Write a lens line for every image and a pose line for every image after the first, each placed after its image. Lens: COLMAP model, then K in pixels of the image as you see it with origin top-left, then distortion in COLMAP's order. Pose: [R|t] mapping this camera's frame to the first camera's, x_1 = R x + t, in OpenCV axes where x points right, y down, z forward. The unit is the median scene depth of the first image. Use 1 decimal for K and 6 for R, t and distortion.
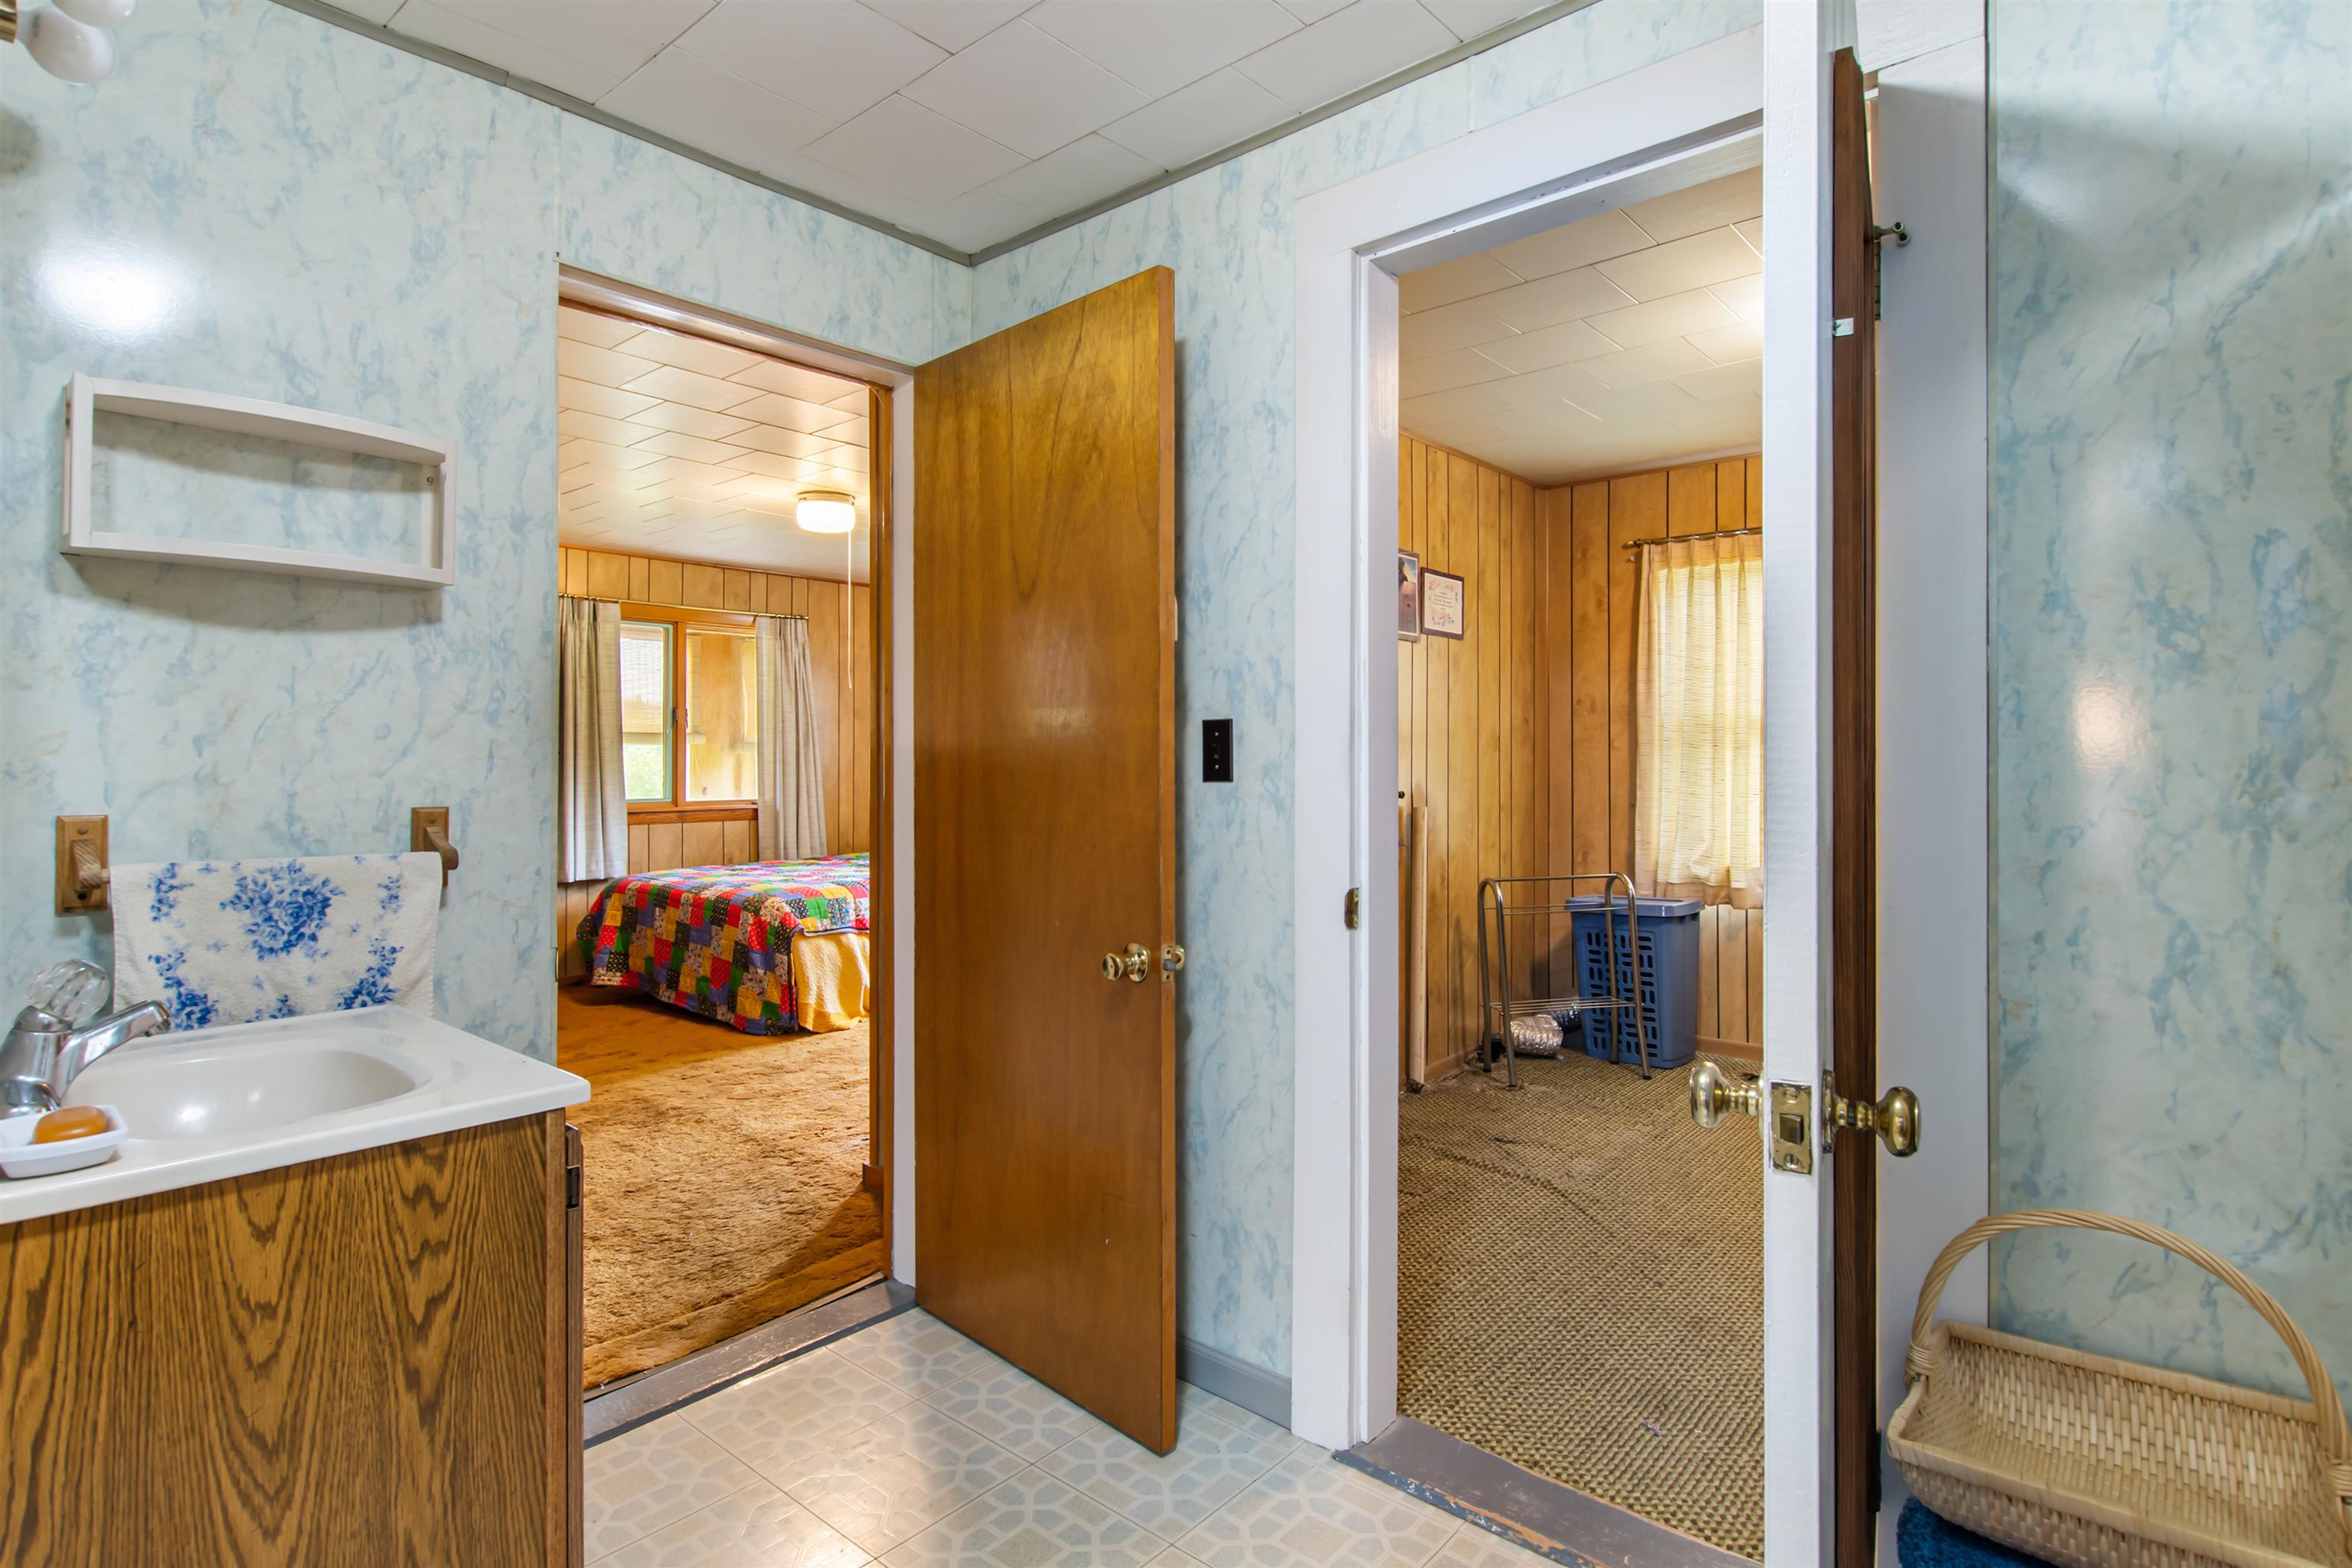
lens RADIAL K [[1185.2, 0, 1176.0], [0, 1185.2, 784.0], [0, 0, 1]] dist [-0.002427, -0.000668]
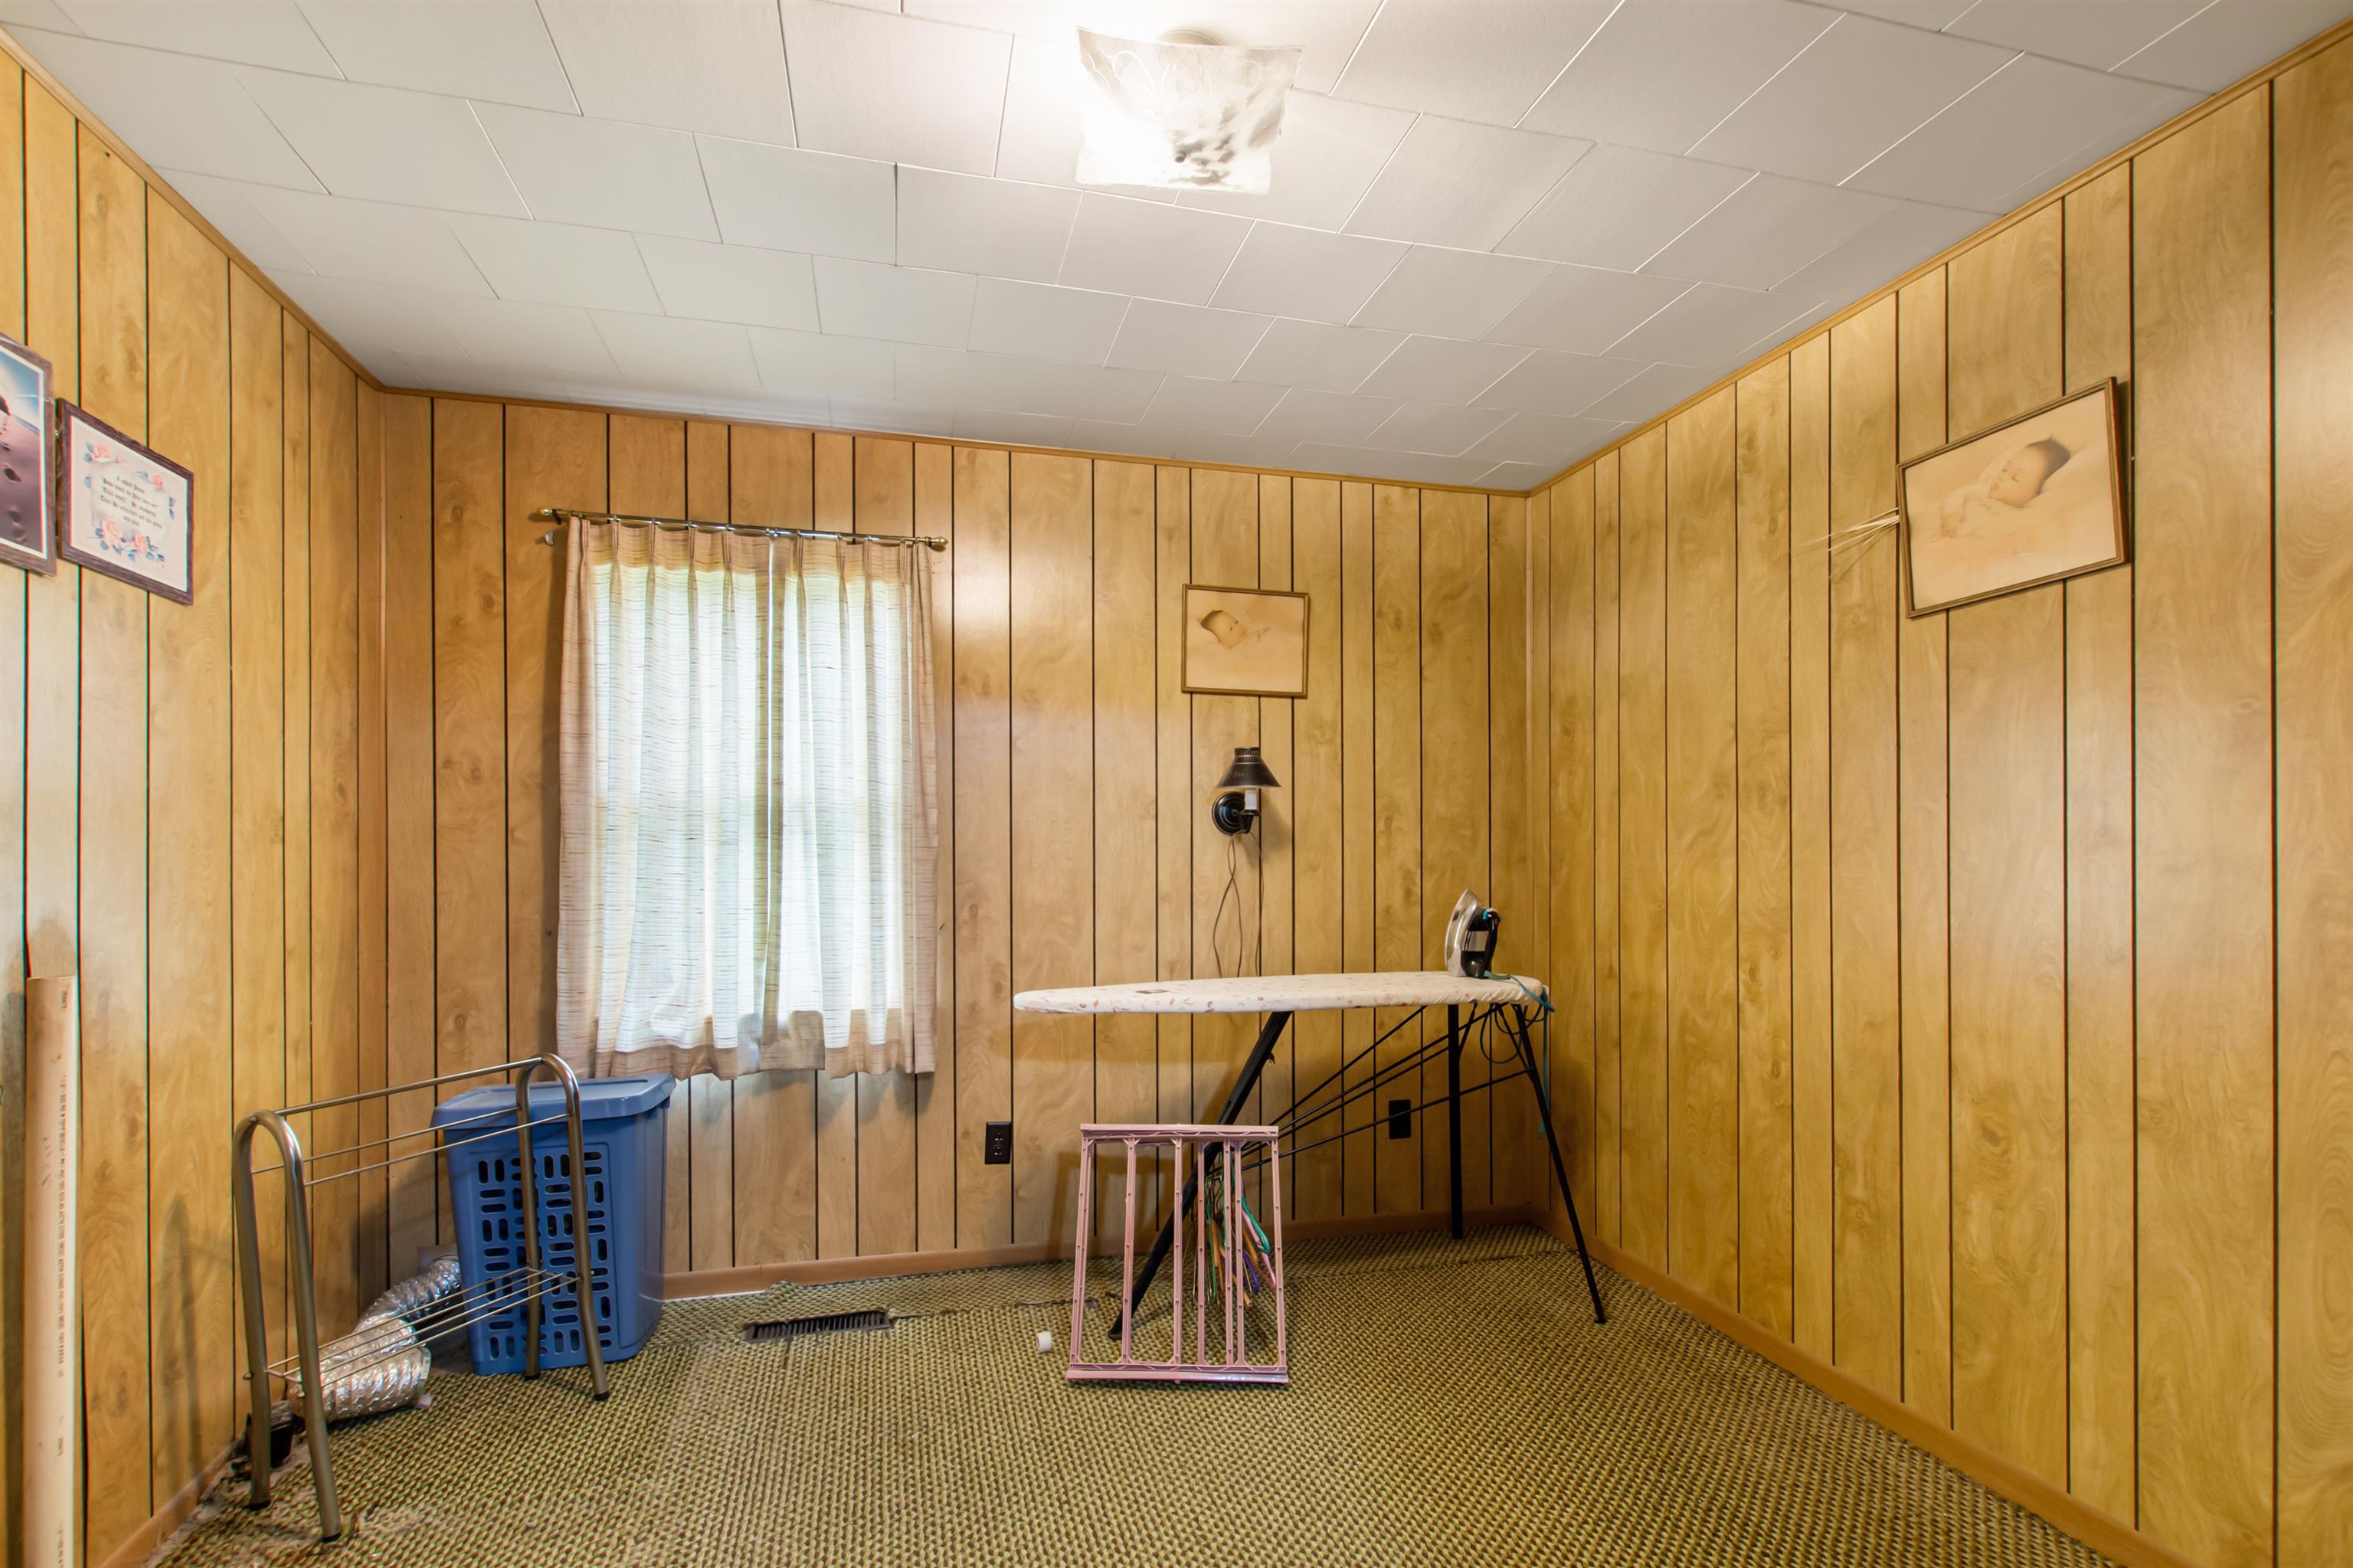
lens RADIAL K [[1059.9, 0, 1176.1], [0, 1059.9, 852.9], [0, 0, 1]] dist [0.001549, -0.003516]
pose [[0.552478, 0.004005, 0.833518, 0.106083], [0.018779, 0.999675, -0.017251, -0.008784], [-0.833316, 0.025184, 0.552223, 0.433170]]
